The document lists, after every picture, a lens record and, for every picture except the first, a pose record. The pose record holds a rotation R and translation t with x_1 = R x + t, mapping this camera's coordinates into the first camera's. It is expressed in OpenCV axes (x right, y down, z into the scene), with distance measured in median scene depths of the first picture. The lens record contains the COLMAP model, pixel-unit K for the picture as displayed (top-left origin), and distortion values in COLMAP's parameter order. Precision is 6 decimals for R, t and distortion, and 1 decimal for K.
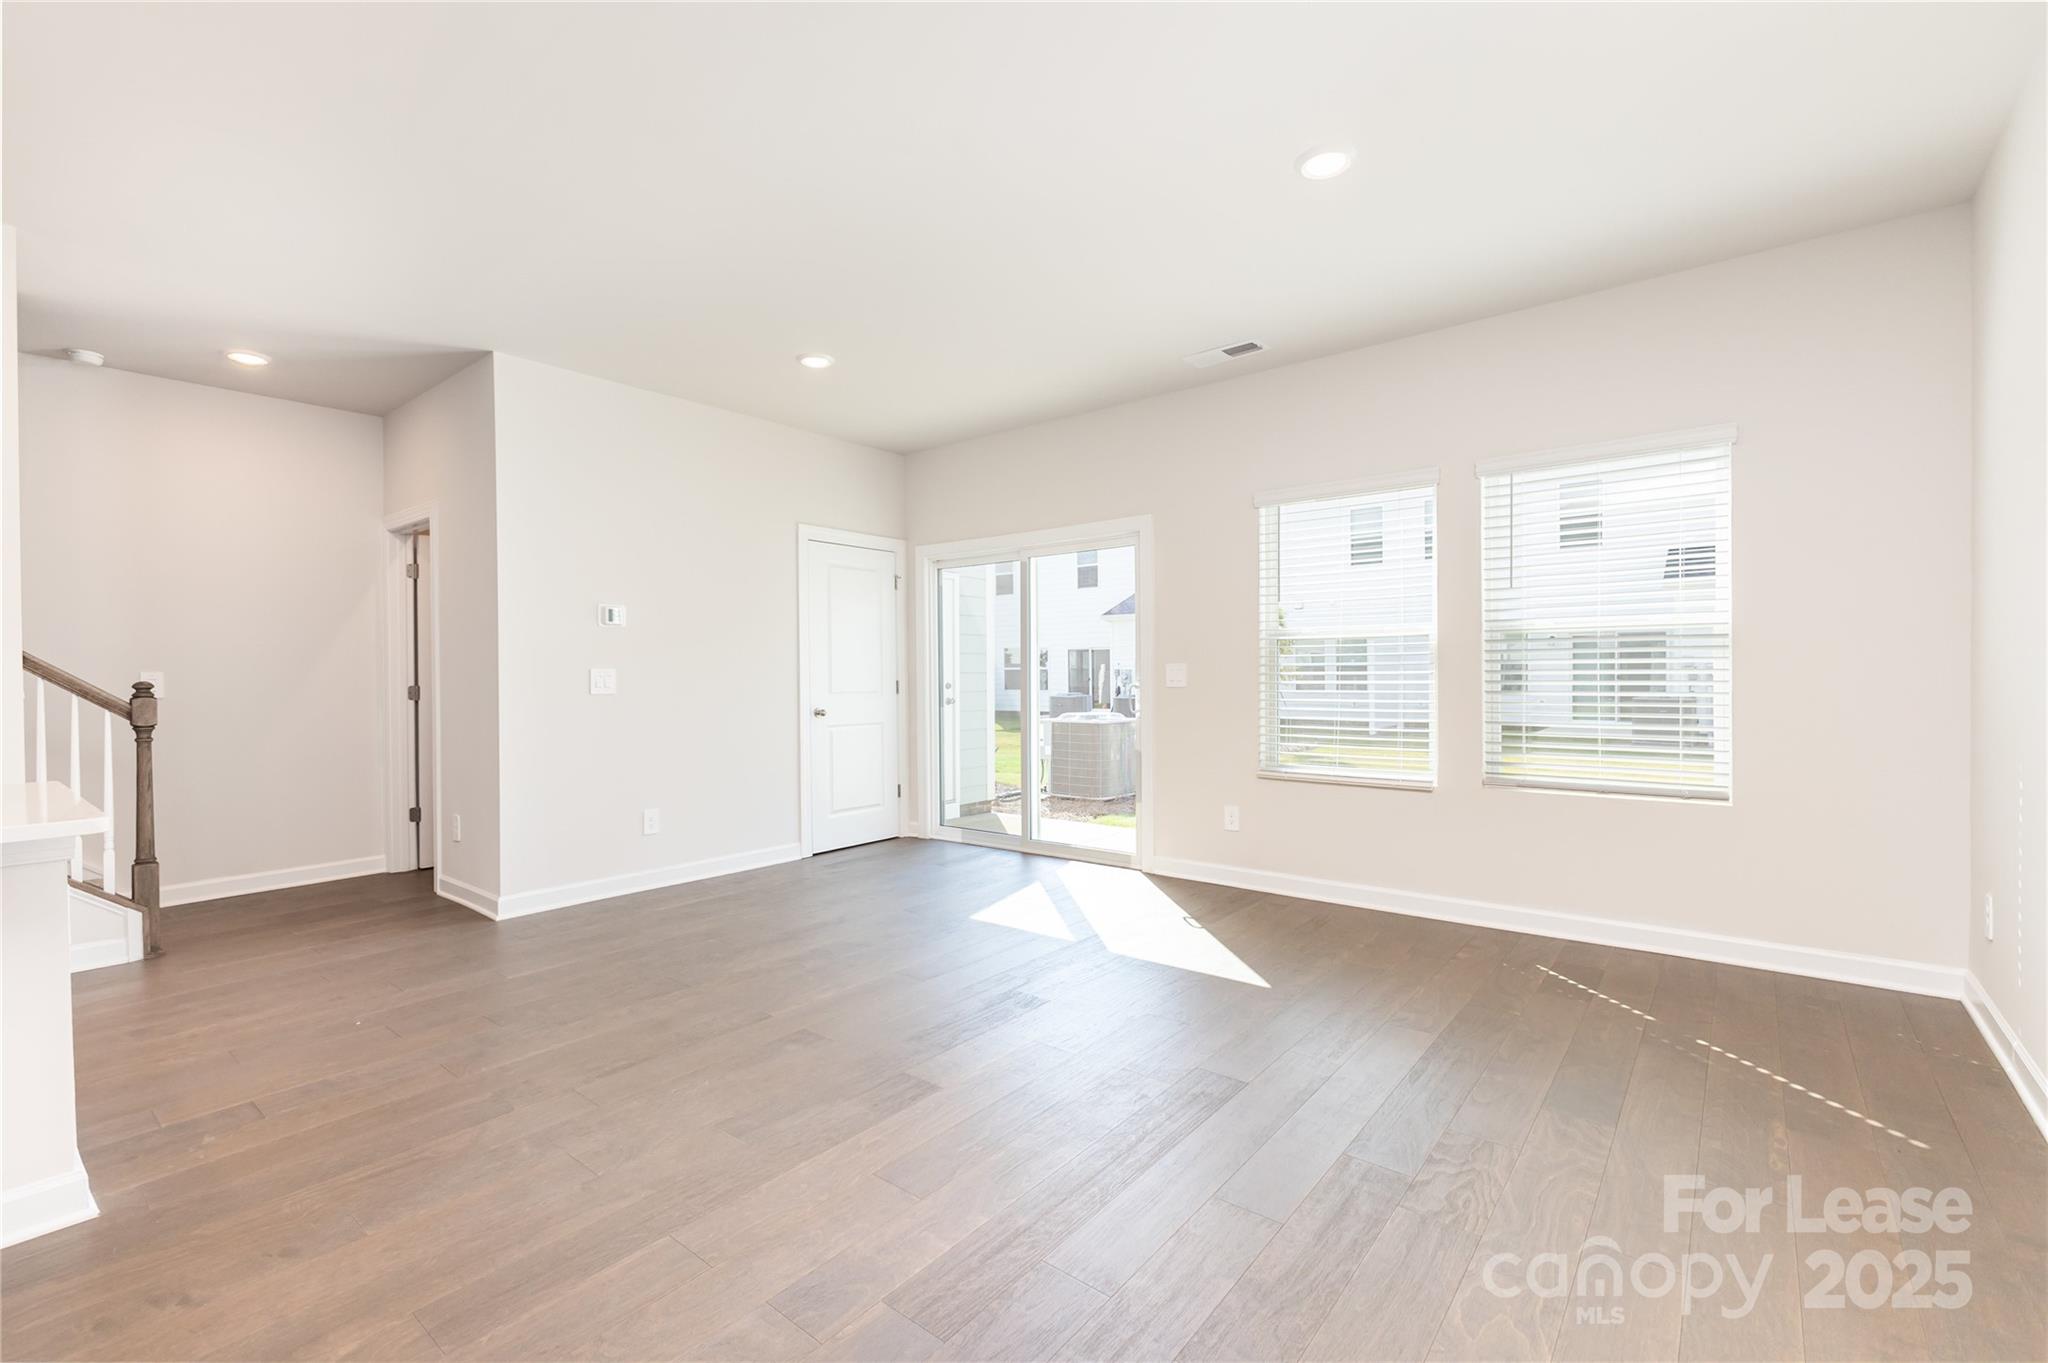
lens RADIAL K [[887.0, 0, 1035.5], [0, 887.0, 683.3], [0, 0, 1]] dist [0.001927, -0.000541]
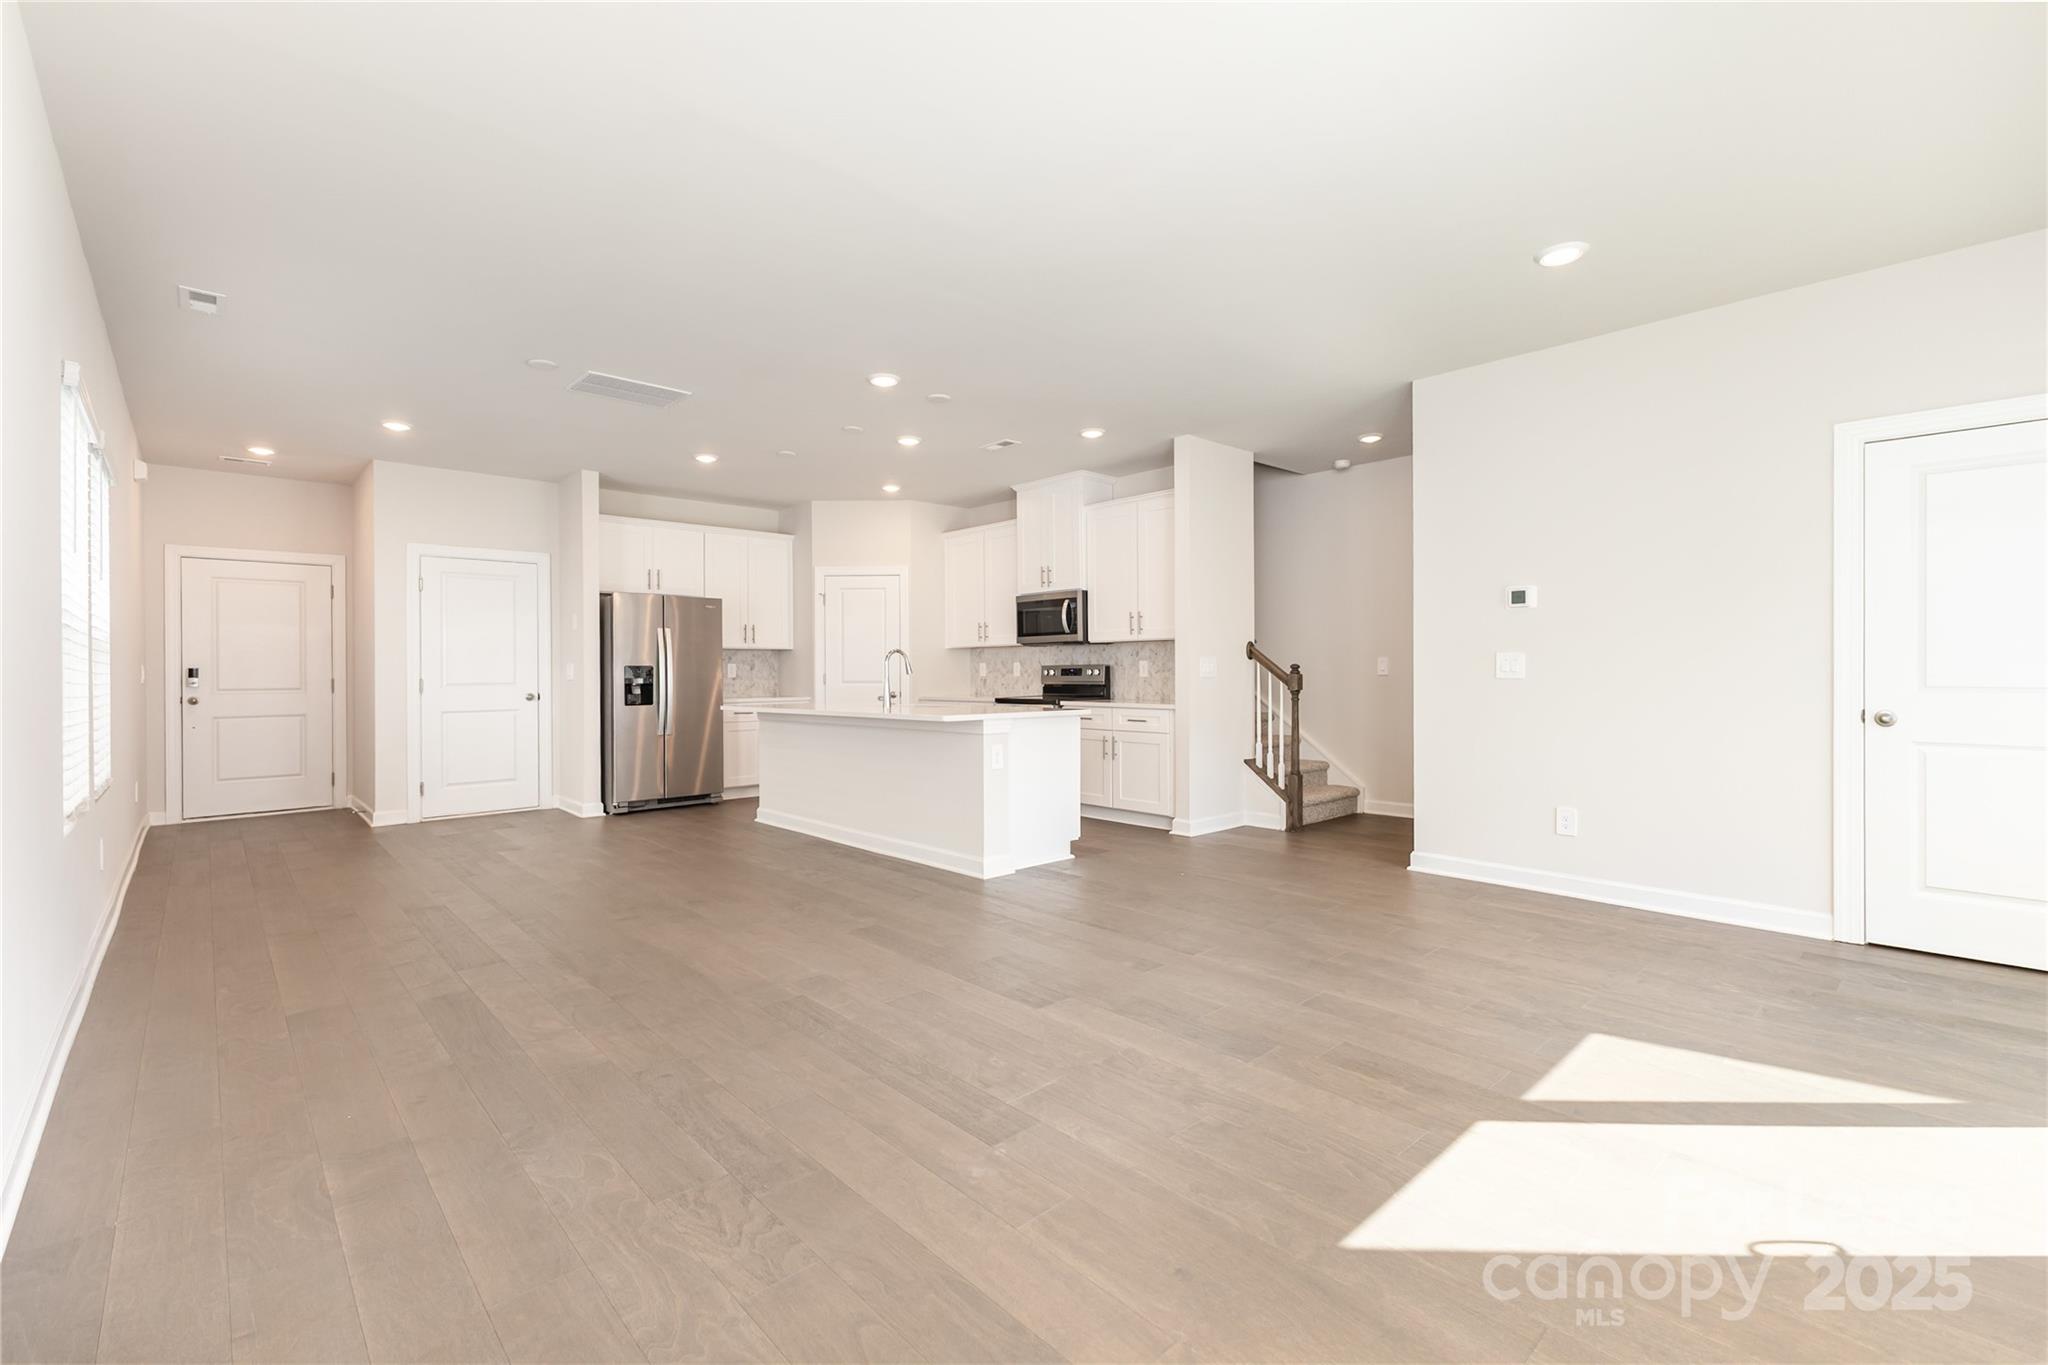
lens RADIAL K [[887.0, 0, 1025.3], [0, 887.0, 682.2], [0, 0, 1]] dist [0.001927, -0.000541]
pose [[-0.151329, 0.024833, -0.988171, 0.560993], [-0.005272, 0.999650, 0.025929, -0.006718], [0.988469, 0.009134, -0.151145, 0.612027]]
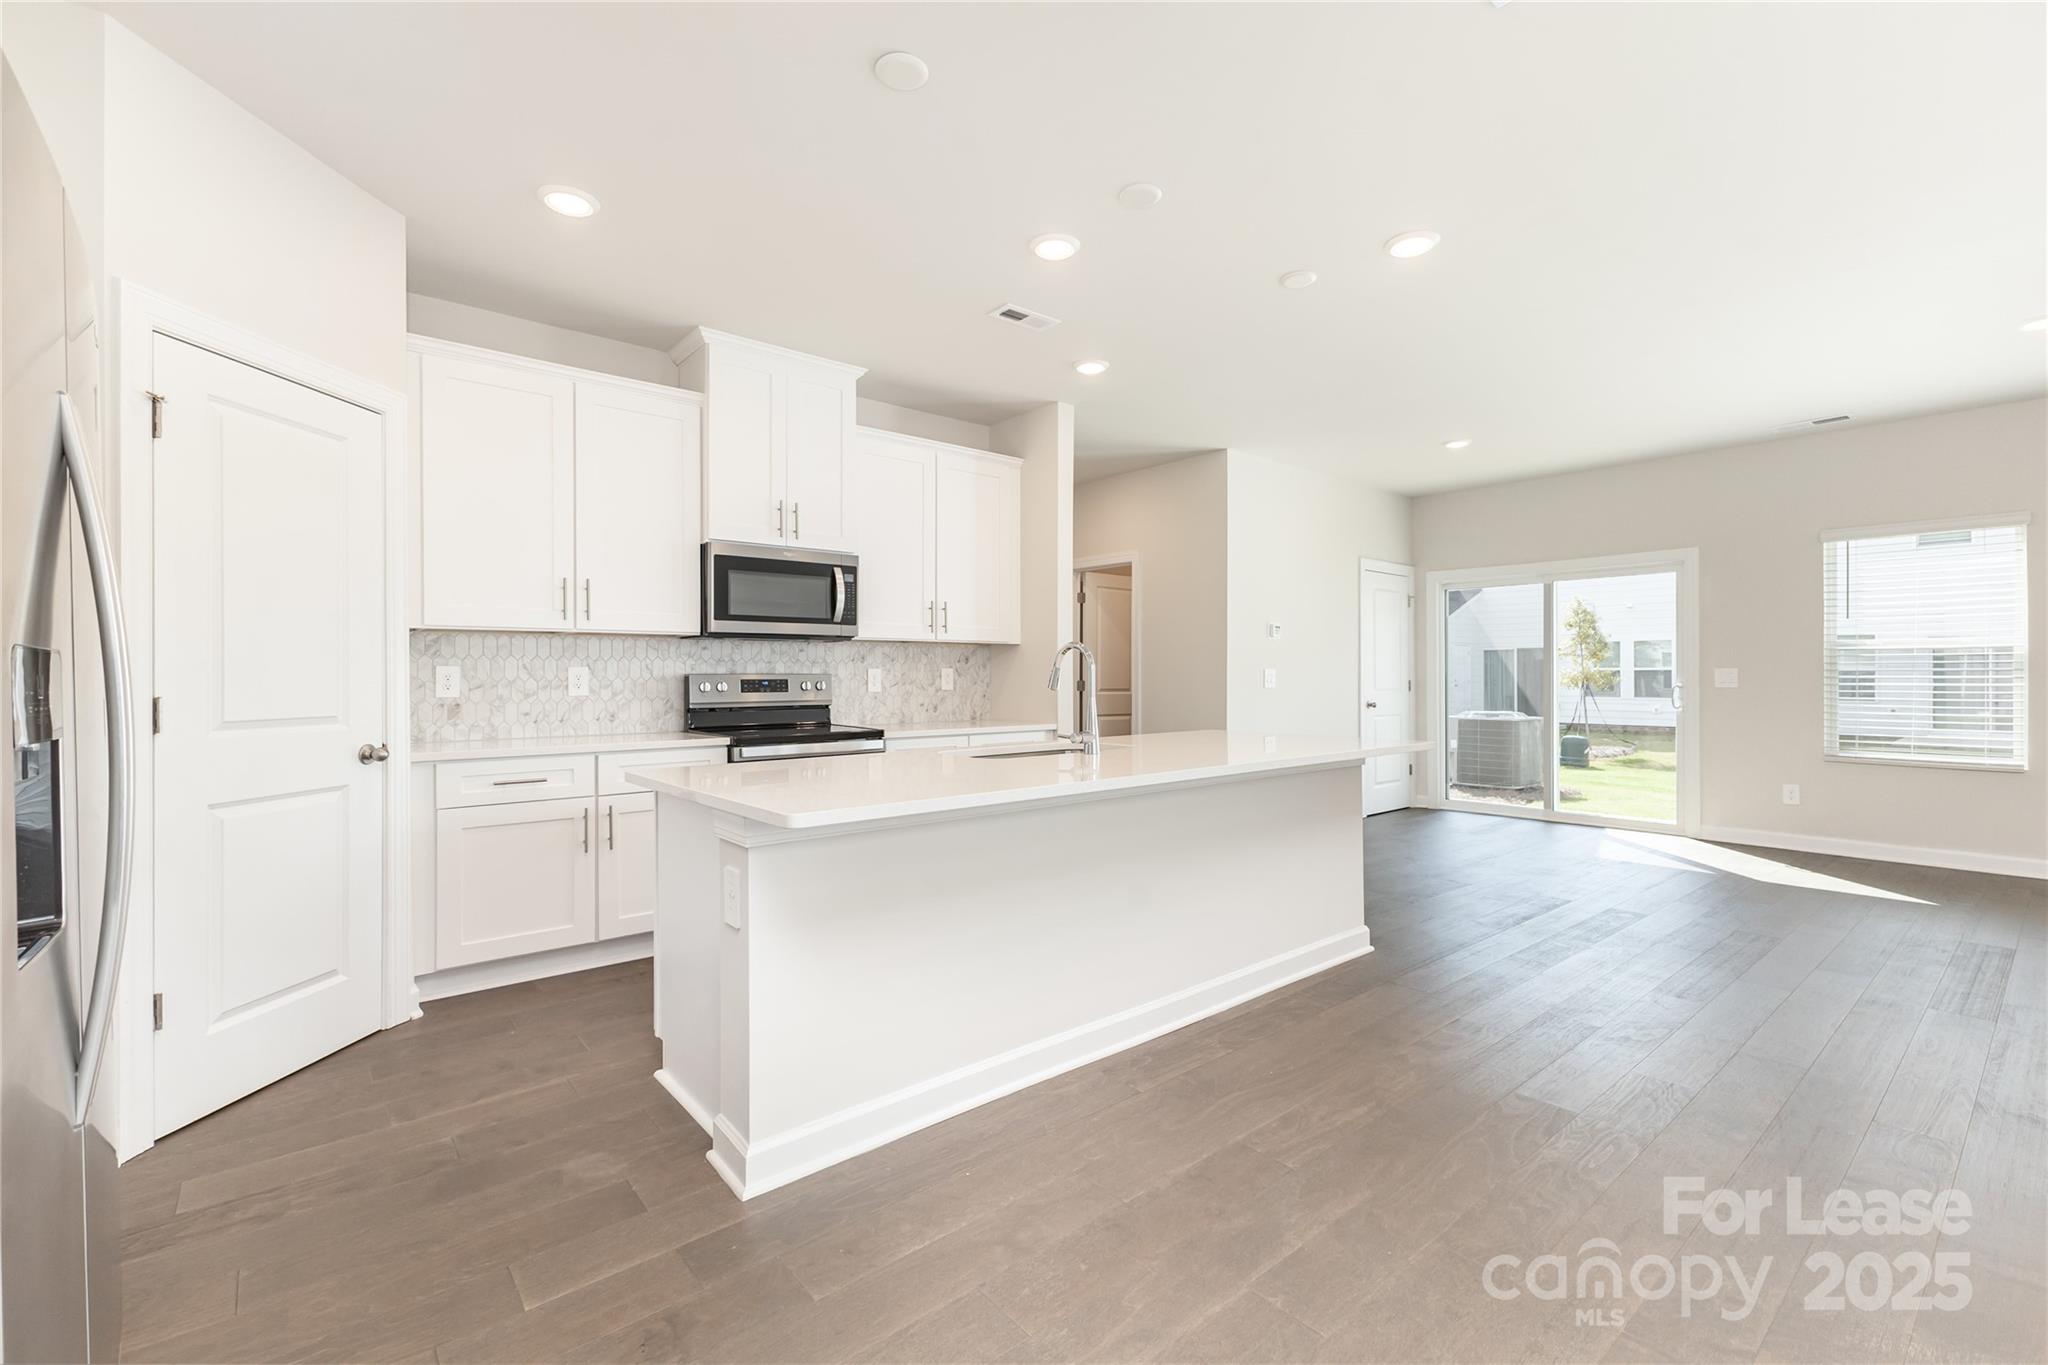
lens RADIAL K [[887.0, 0, 1015.6], [0, 887.0, 679.5], [0, 0, 1]] dist [0.001927, -0.000541]
pose [[0.979270, 0.009634, -0.202332, -0.591692], [-0.011052, 0.999922, -0.005882, 0.012069], [0.202260, 0.007996, 0.979299, -0.431088]]
